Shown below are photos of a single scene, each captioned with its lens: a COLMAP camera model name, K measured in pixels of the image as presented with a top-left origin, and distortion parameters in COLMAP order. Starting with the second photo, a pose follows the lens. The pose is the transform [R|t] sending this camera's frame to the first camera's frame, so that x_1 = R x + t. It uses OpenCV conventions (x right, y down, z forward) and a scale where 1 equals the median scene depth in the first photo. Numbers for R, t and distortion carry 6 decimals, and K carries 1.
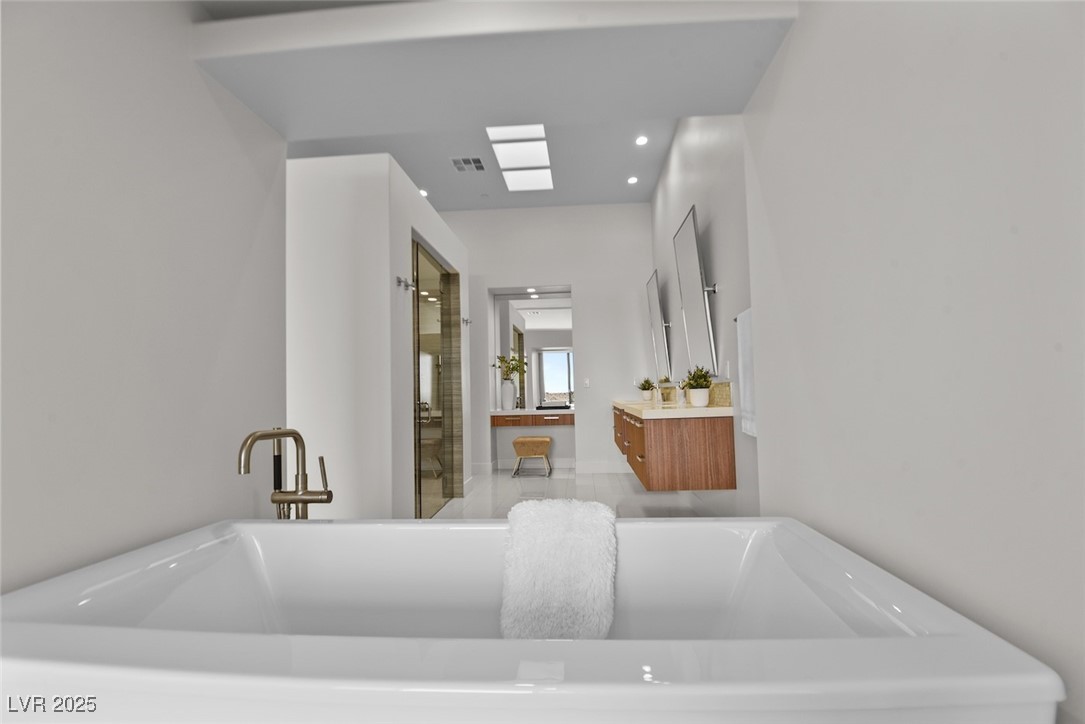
lens RADIAL K [[515.0, 0, 545.4], [0, 515.0, 340.8], [0, 0, 1]] dist [0.001934, 0.000165]
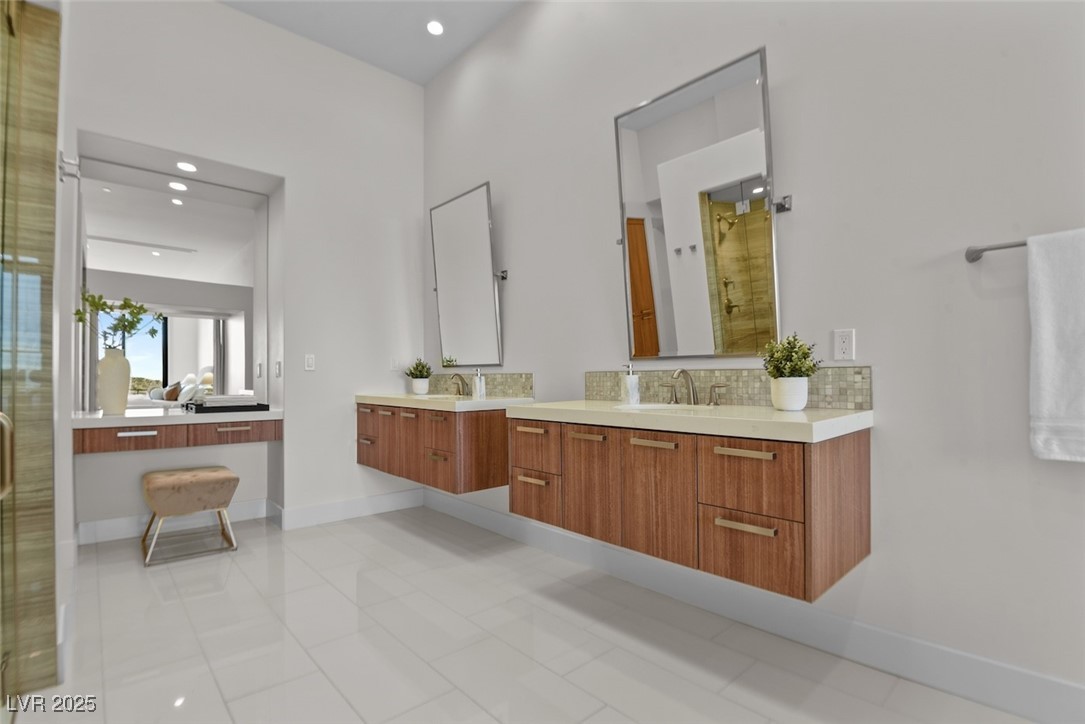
lens RADIAL K [[511.9, 0, 541.5], [0, 511.9, 373.4], [0, 0, 1]] dist [-0.000444, -0.000229]
pose [[0.687756, 0.035399, 0.725079, -0.147516], [-0.090636, 0.995182, 0.037385, 0.049503], [-0.720262, -0.091430, 0.687650, 0.442244]]
